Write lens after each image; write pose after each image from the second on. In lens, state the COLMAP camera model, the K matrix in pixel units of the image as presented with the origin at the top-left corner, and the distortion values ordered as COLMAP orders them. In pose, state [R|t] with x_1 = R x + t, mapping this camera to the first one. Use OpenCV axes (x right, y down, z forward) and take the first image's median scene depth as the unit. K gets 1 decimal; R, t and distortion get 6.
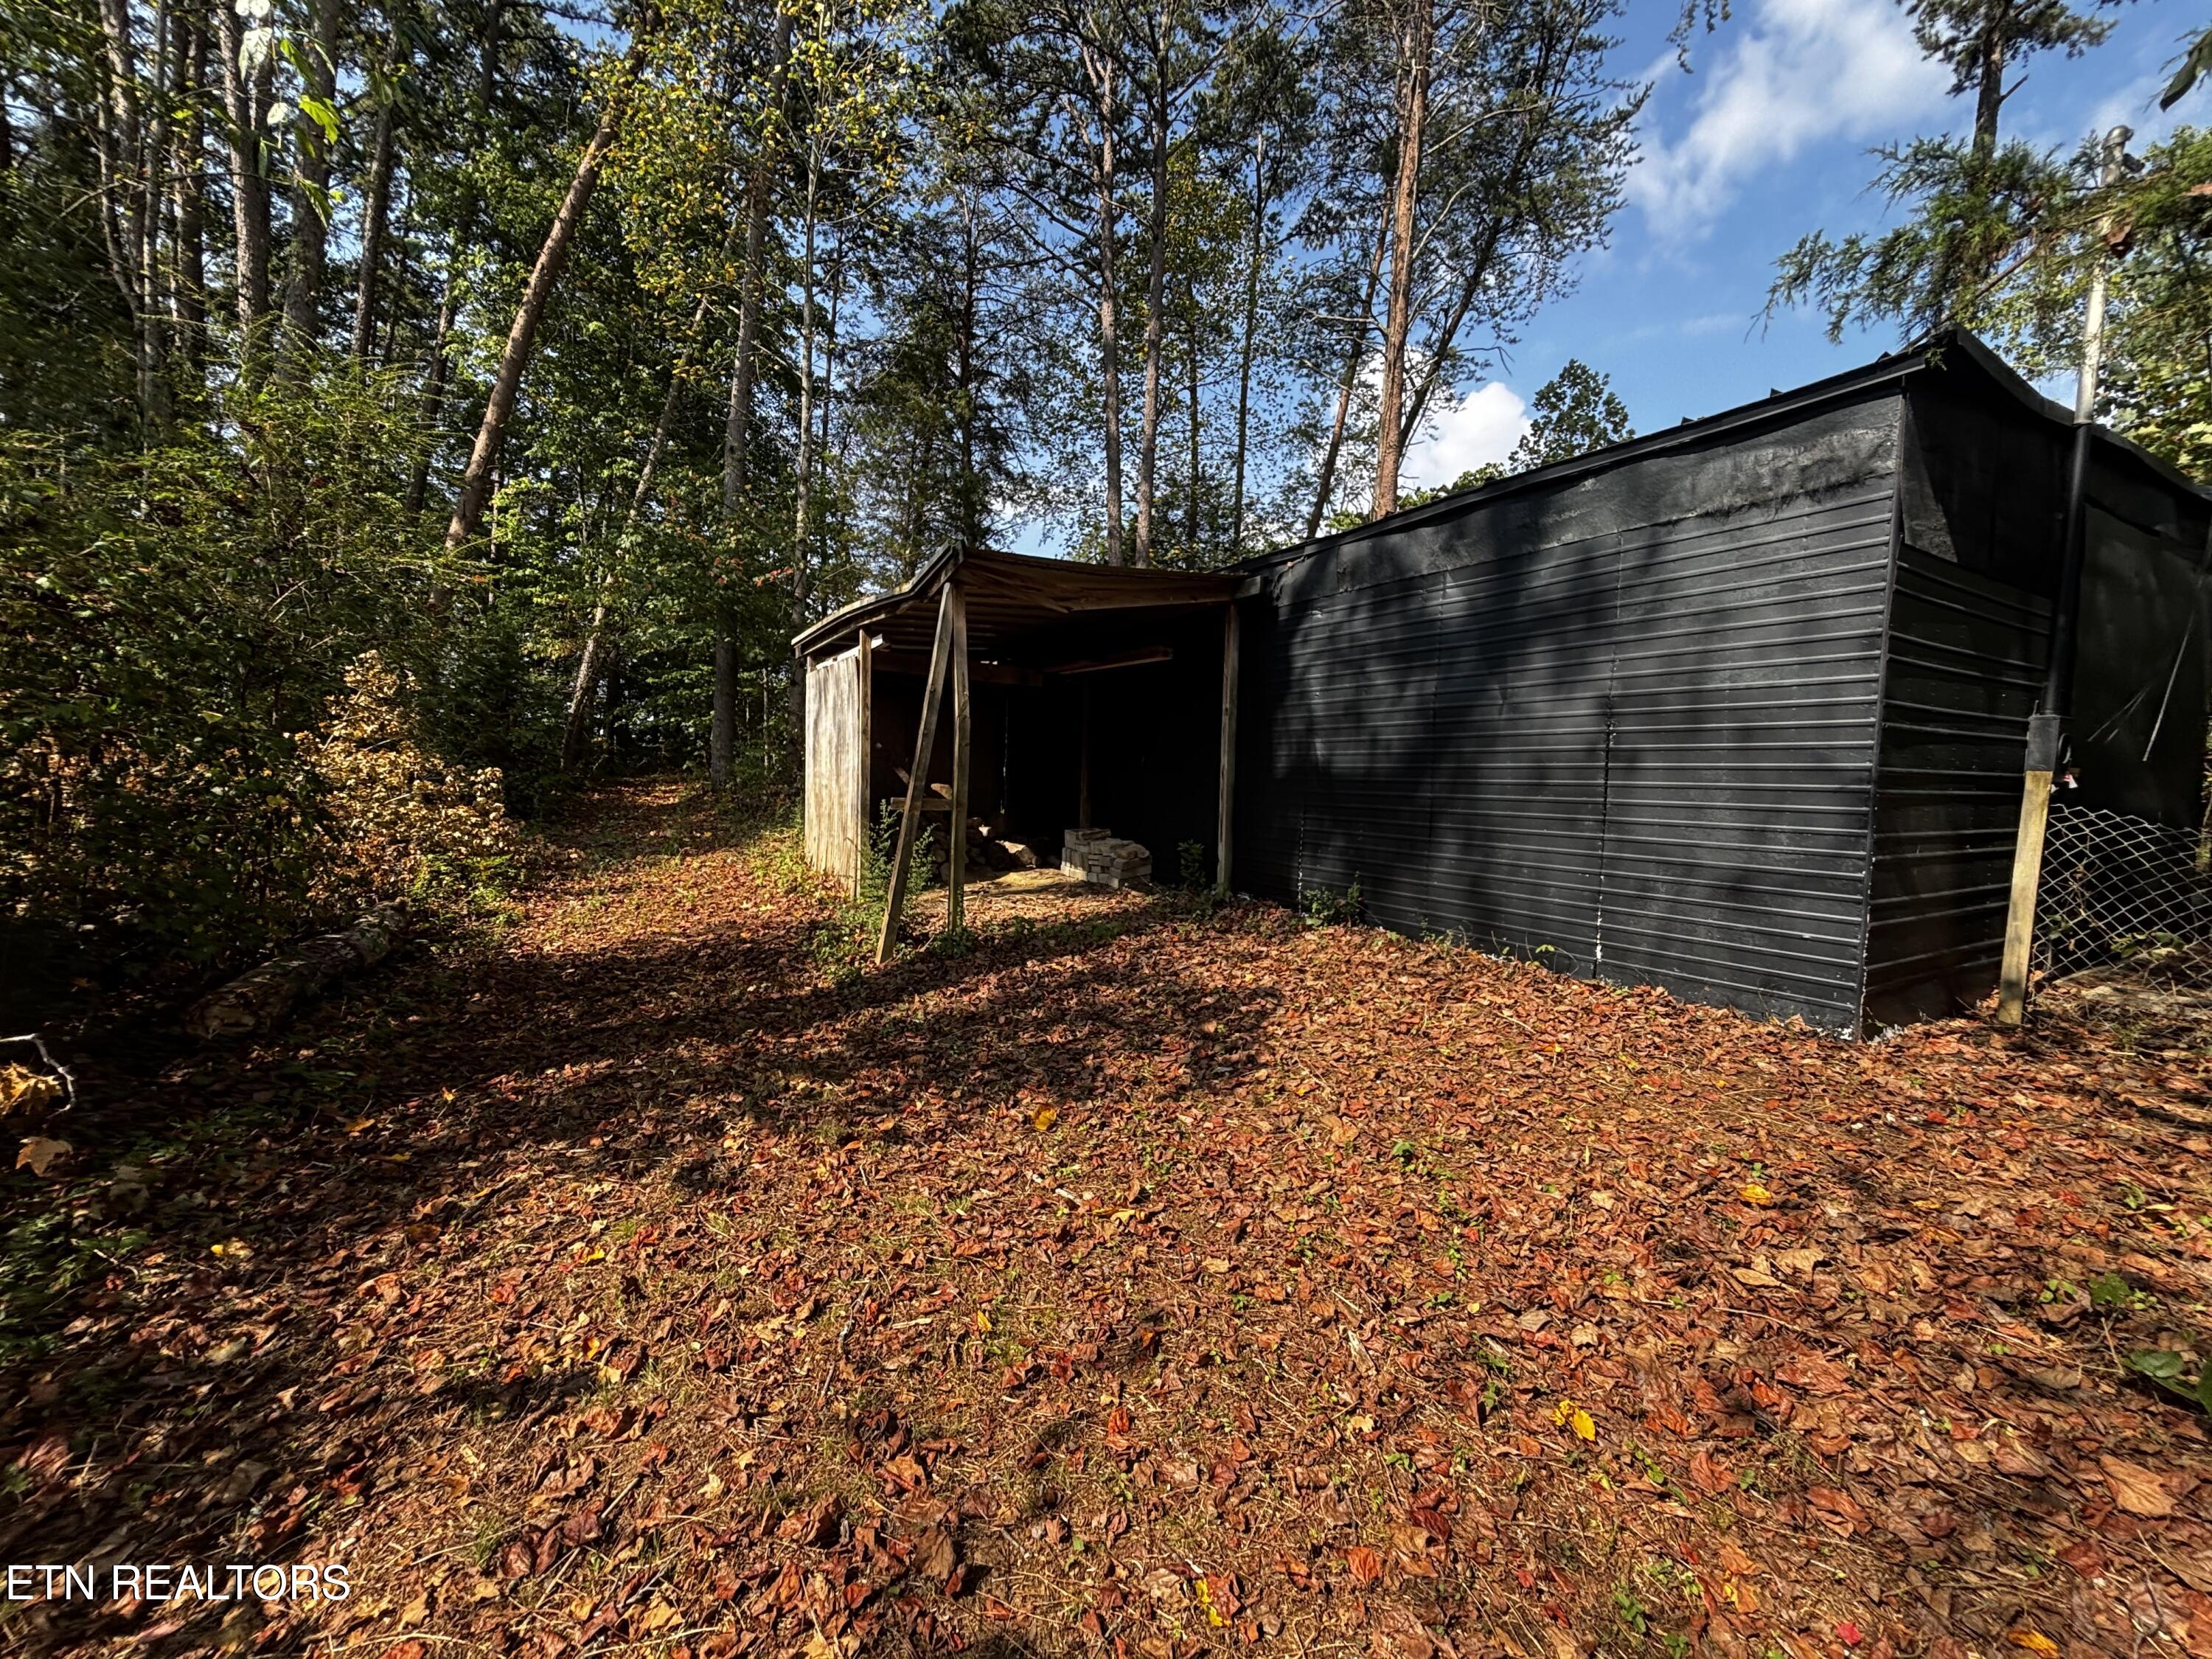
lens RADIAL K [[885.0, 0, 1102.1], [0, 885.0, 828.2], [0, 0, 1]] dist [-0.000850, -0.000723]
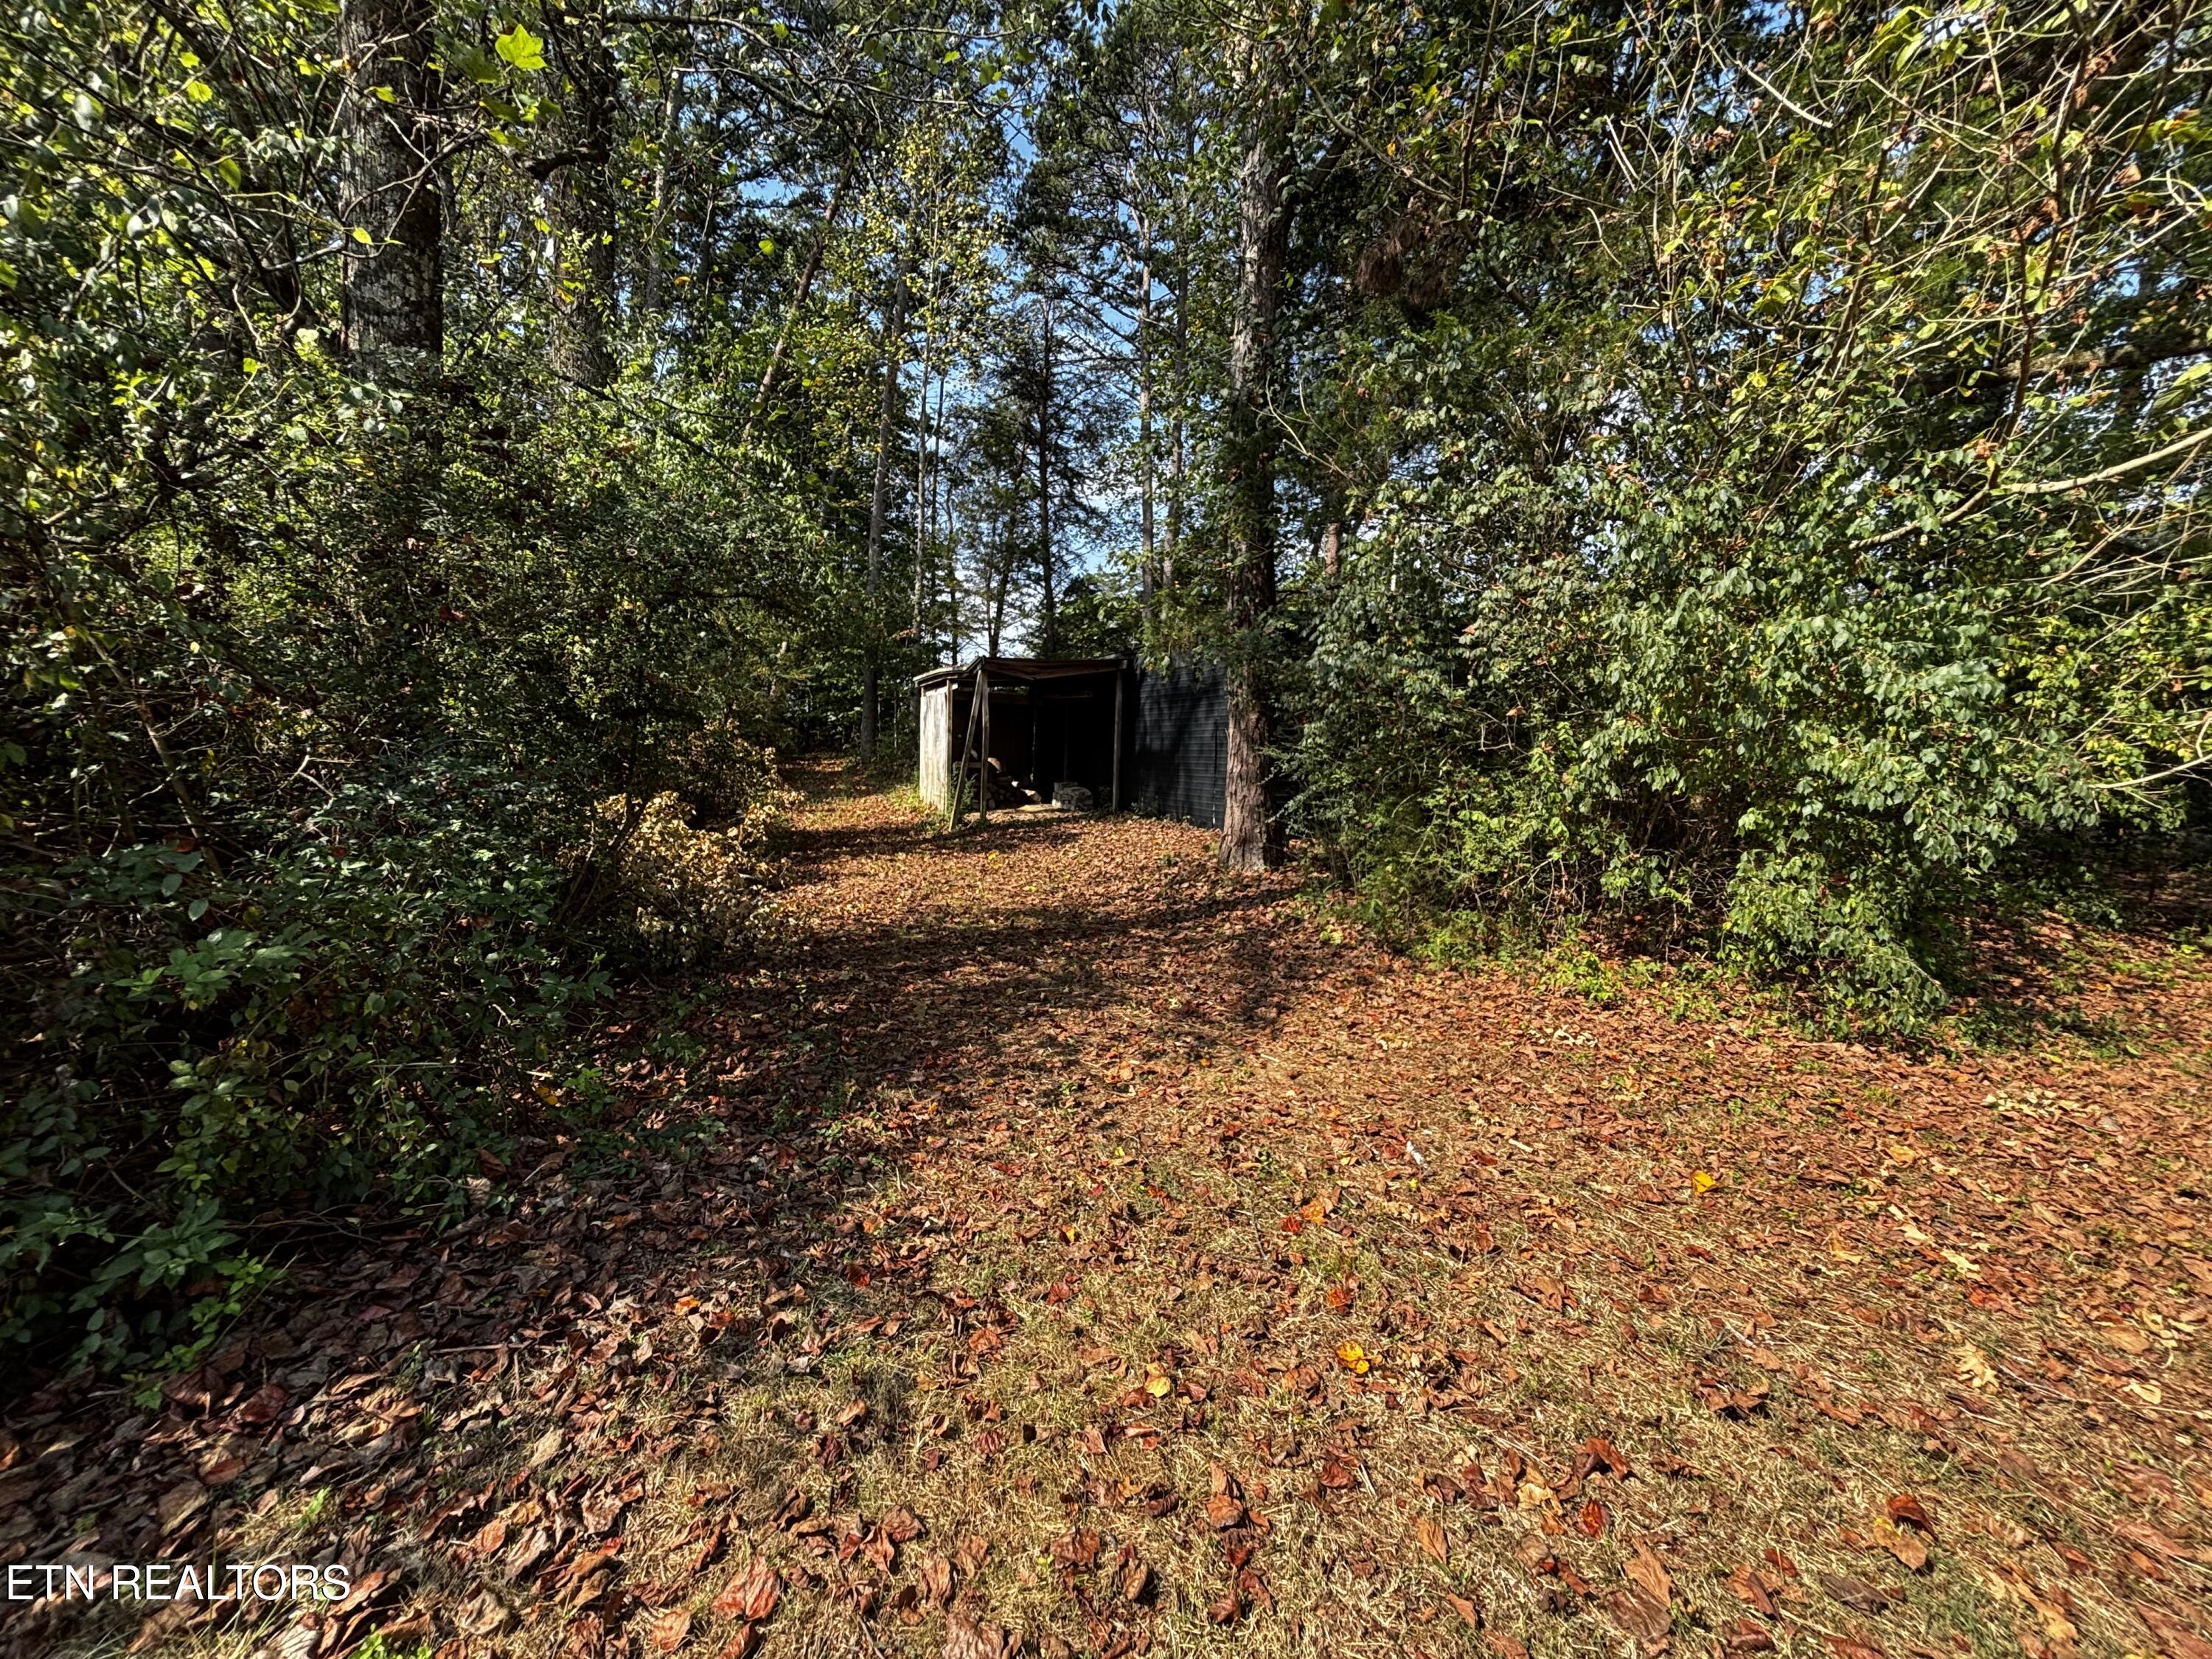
lens RADIAL K [[885.0, 0, 1102.1], [0, 885.0, 828.2], [0, 0, 1]] dist [-0.000850, -0.000723]
pose [[0.992851, 0.011750, -0.118778, 0.195649], [-0.008987, 0.999677, 0.023772, 0.037437], [0.119019, -0.022535, 0.992636, -0.588162]]
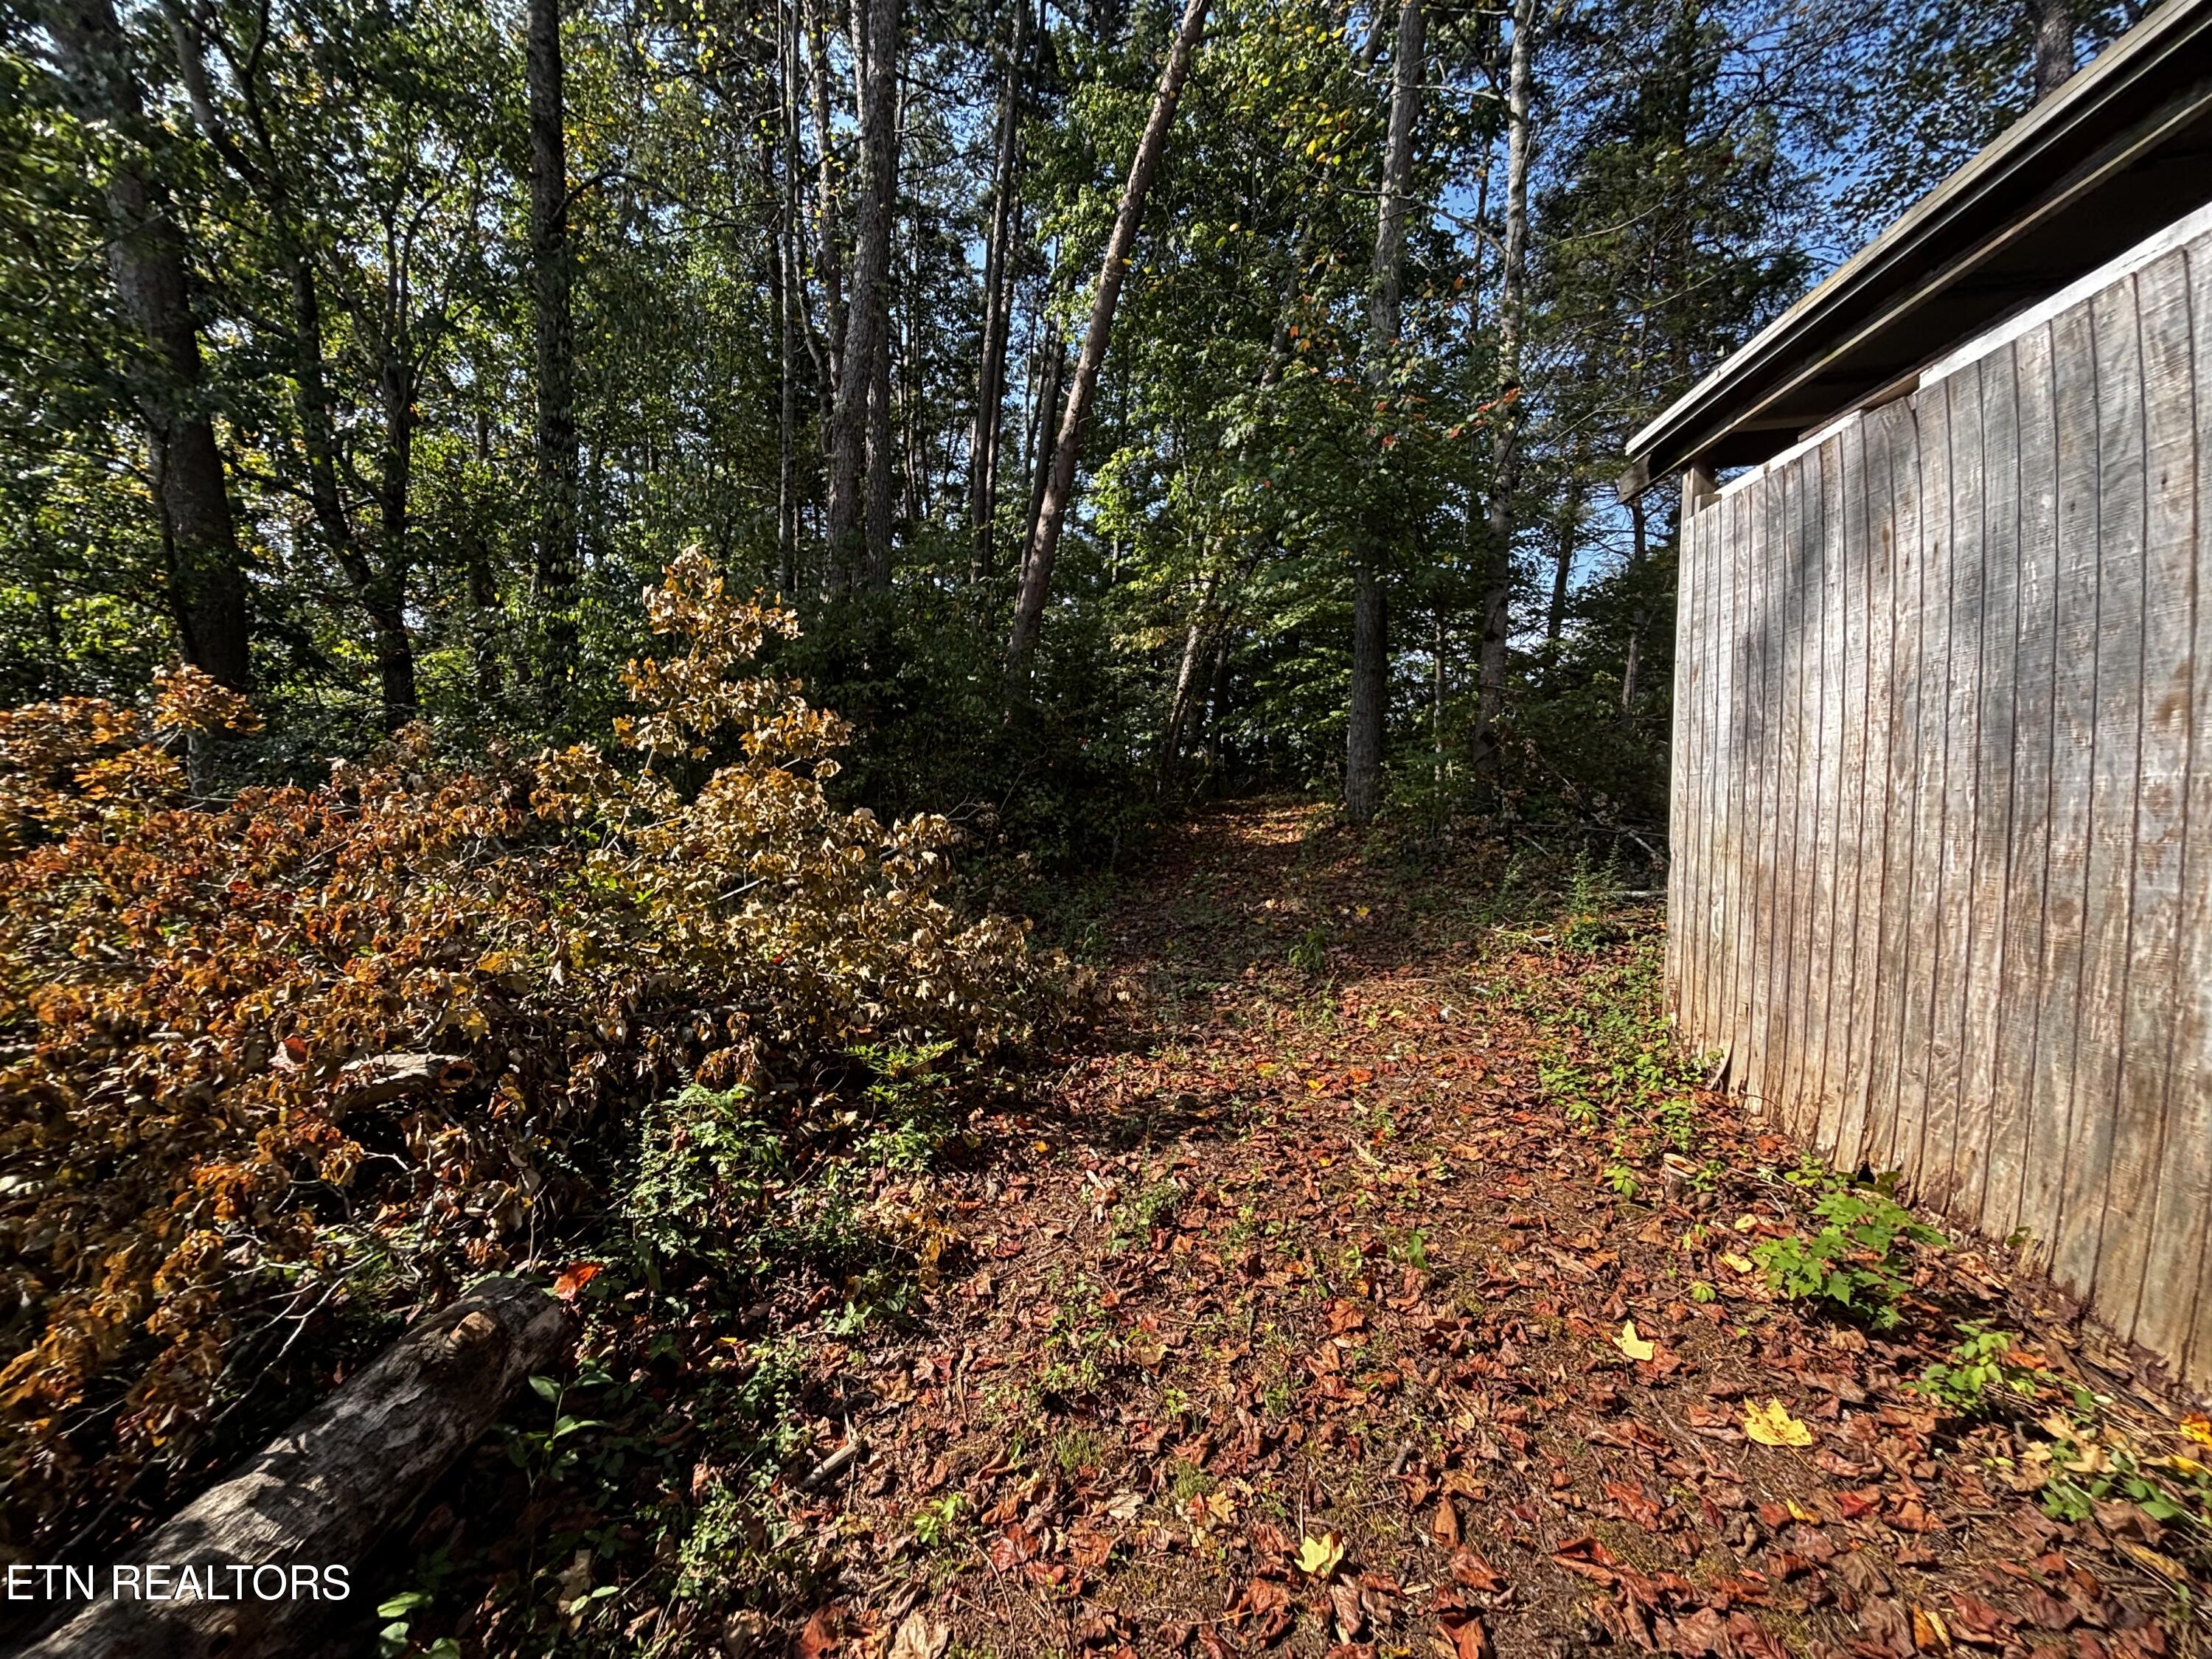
lens RADIAL K [[885.0, 0, 1102.1], [0, 885.0, 828.2], [0, 0, 1]] dist [-0.000850, -0.000723]
pose [[0.801708, 0.000327, -0.597716, -0.223907], [-0.008832, 0.999897, -0.011299, -0.033065], [0.597651, 0.014337, 0.801628, 0.421390]]
